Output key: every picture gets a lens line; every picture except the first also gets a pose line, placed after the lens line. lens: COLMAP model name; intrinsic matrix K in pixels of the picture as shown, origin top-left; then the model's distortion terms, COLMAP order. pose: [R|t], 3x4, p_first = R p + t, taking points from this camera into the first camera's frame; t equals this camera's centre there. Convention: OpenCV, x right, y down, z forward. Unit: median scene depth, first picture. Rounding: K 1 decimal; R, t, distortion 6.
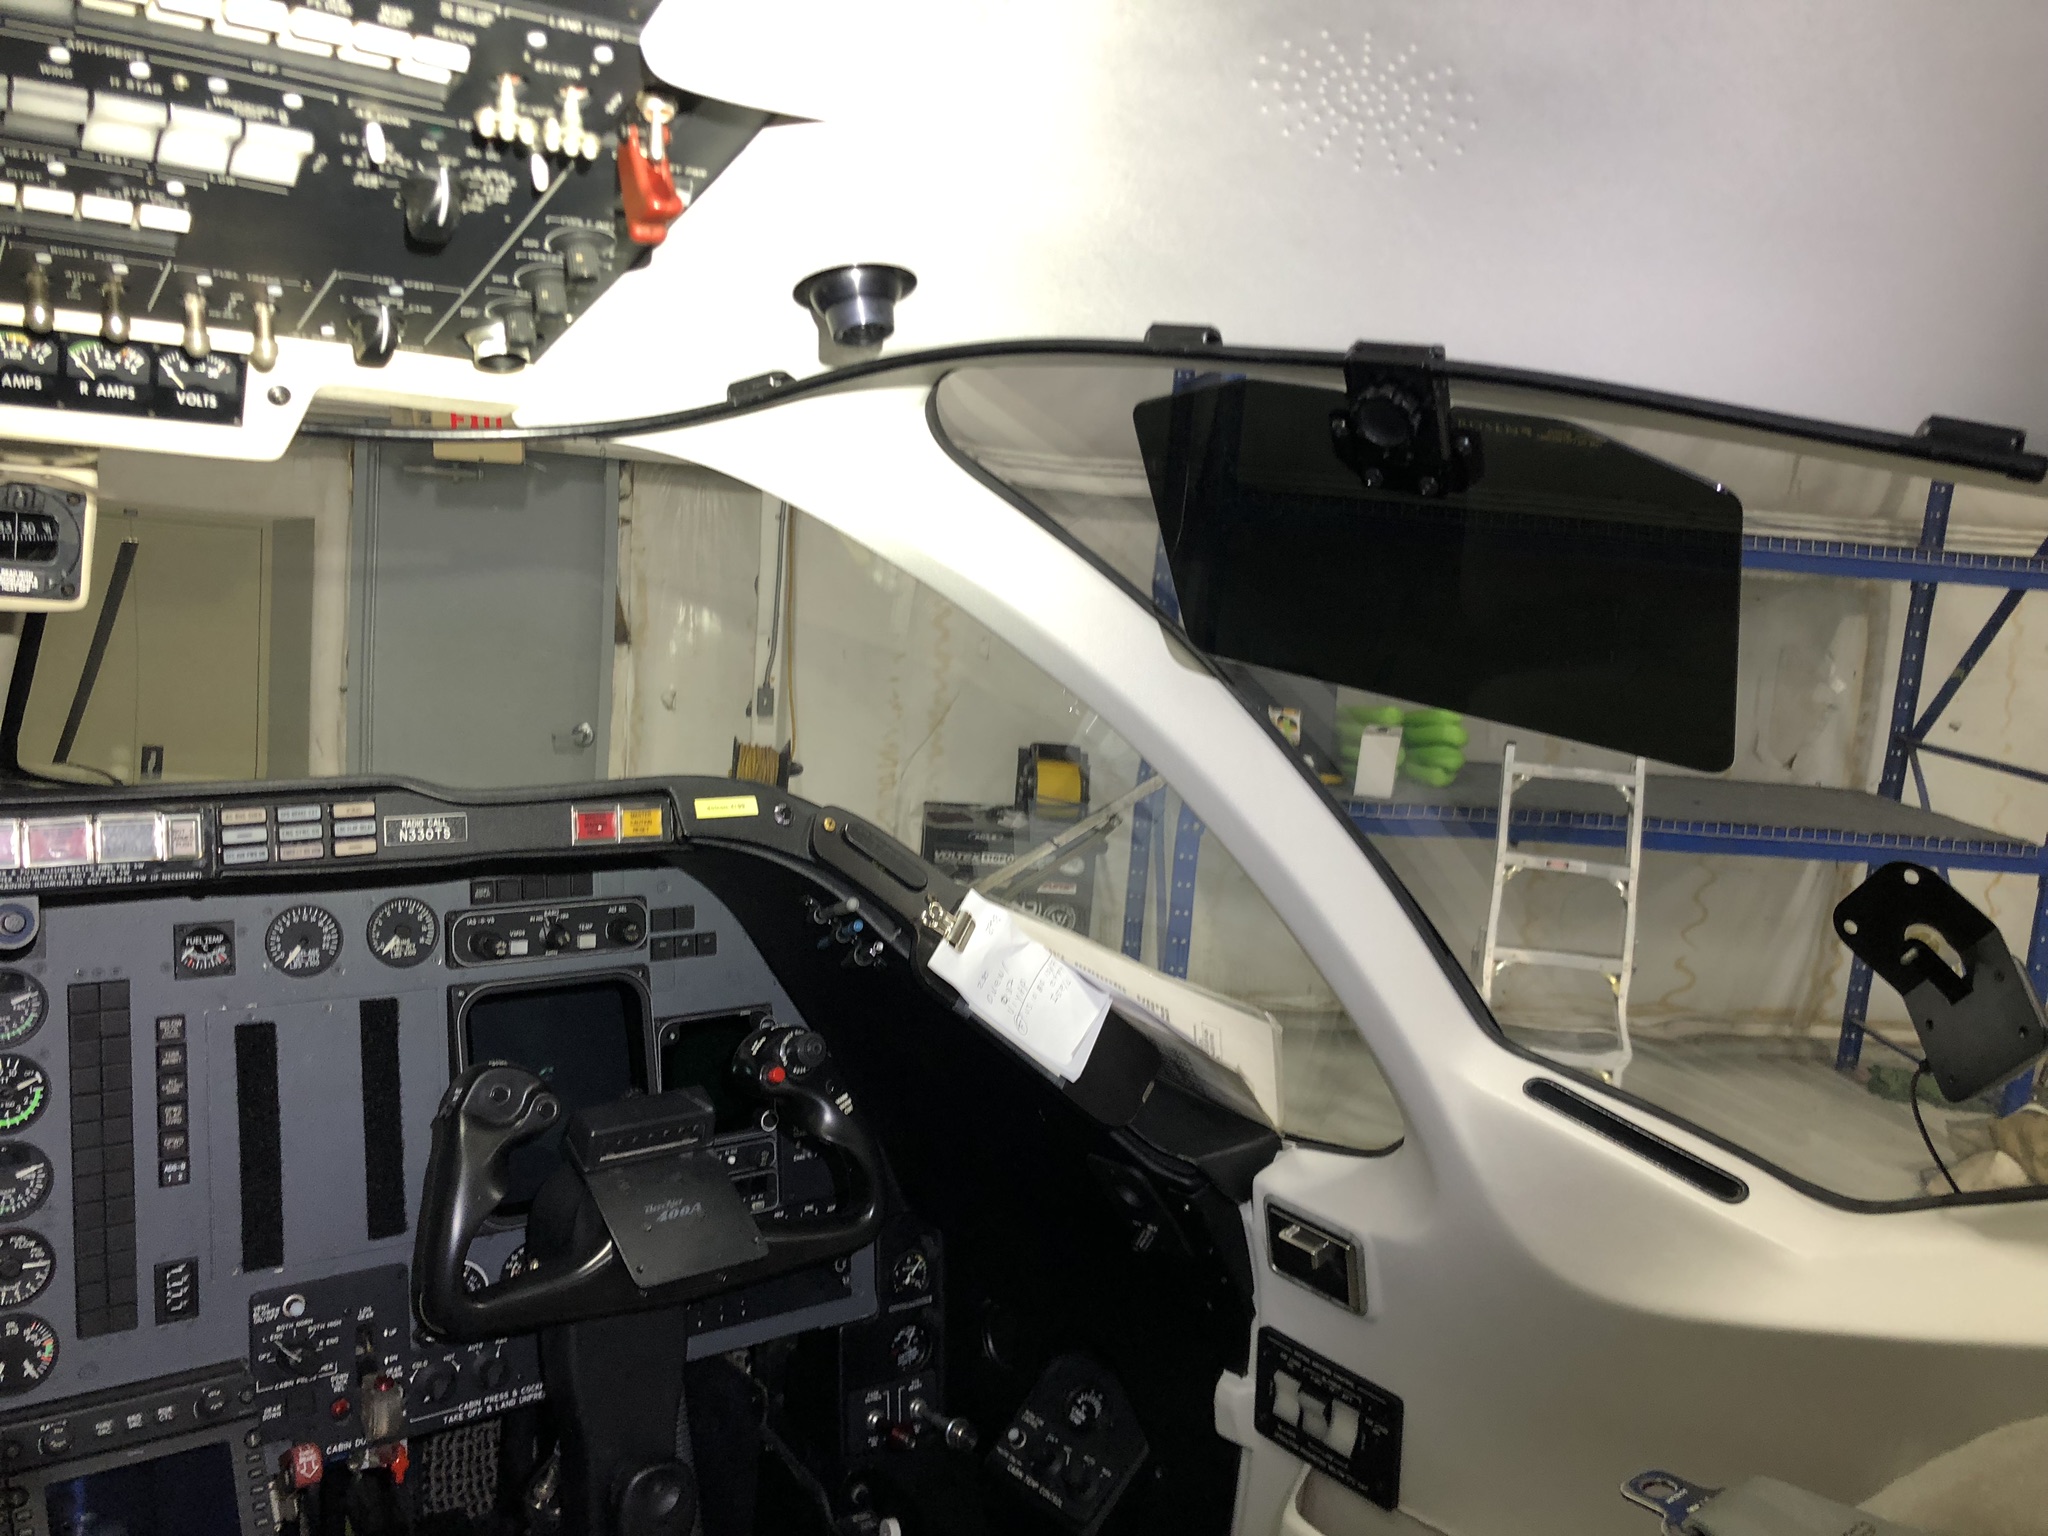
lens RADIAL K [[1667.8, 0, 995.4], [0, 1667.8, 736.5], [0, 0, 1]] dist [0.025837, -0.007343]
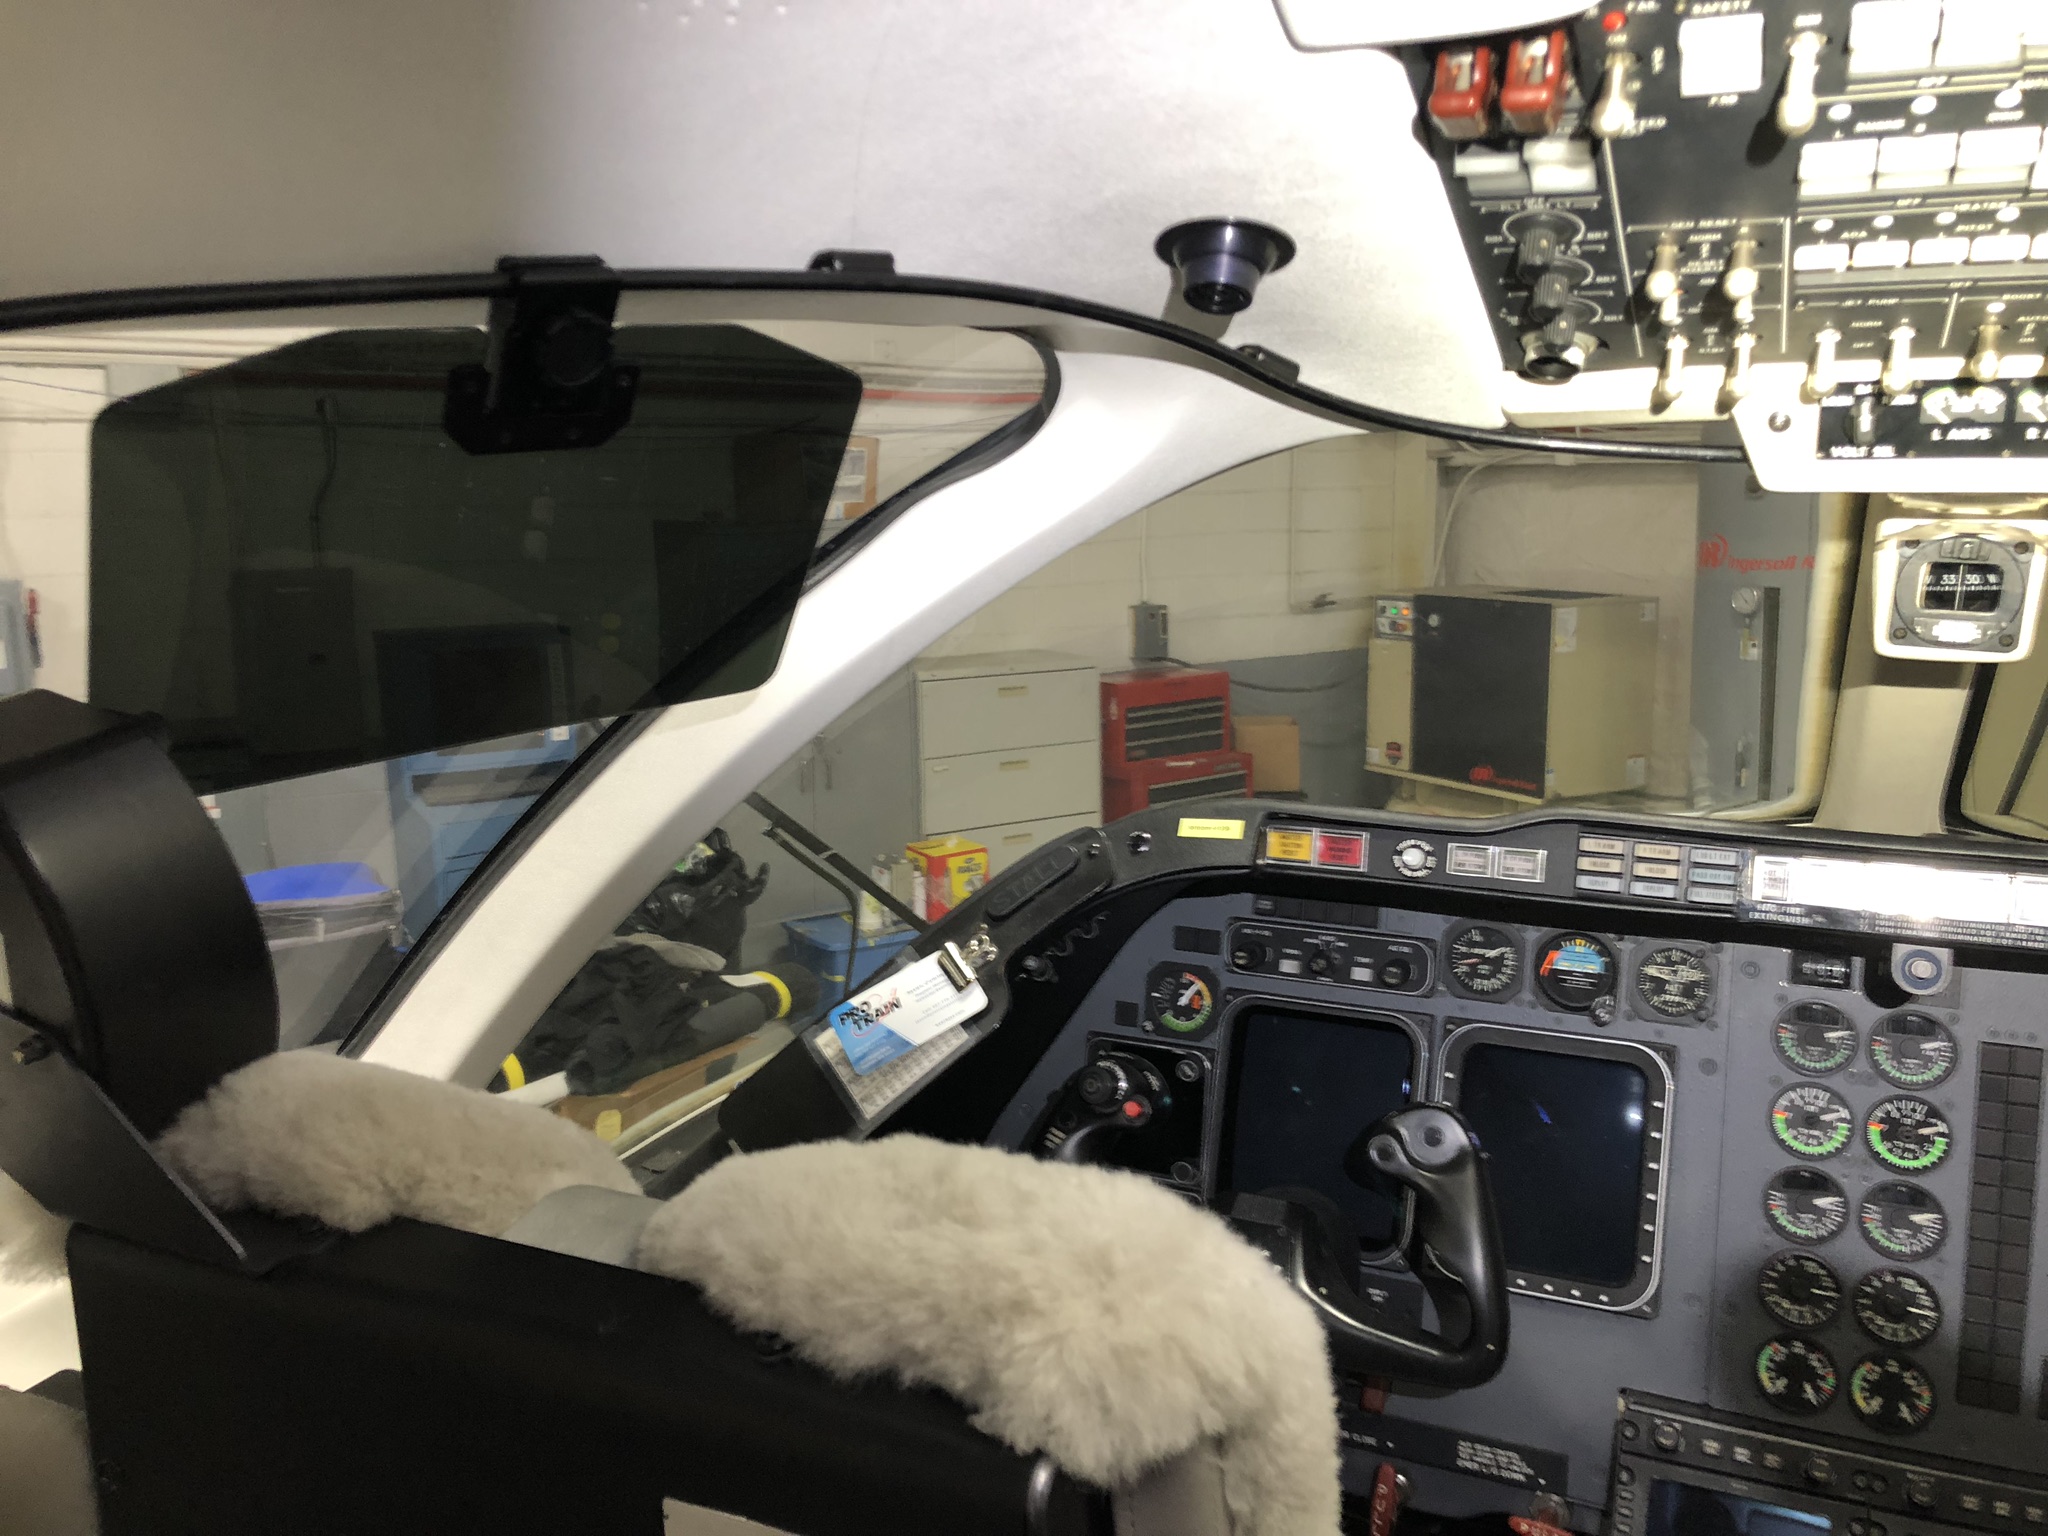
lens RADIAL K [[1667.8, 0, 1008.8], [0, 1667.8, 738.2], [0, 0, 1]] dist [0.025837, -0.007343]
pose [[0.484786, 0.056021, -0.872837, 0.419718], [-0.082080, 0.996456, 0.018367, -0.011585], [0.870773, 0.062739, 0.487667, 0.305127]]
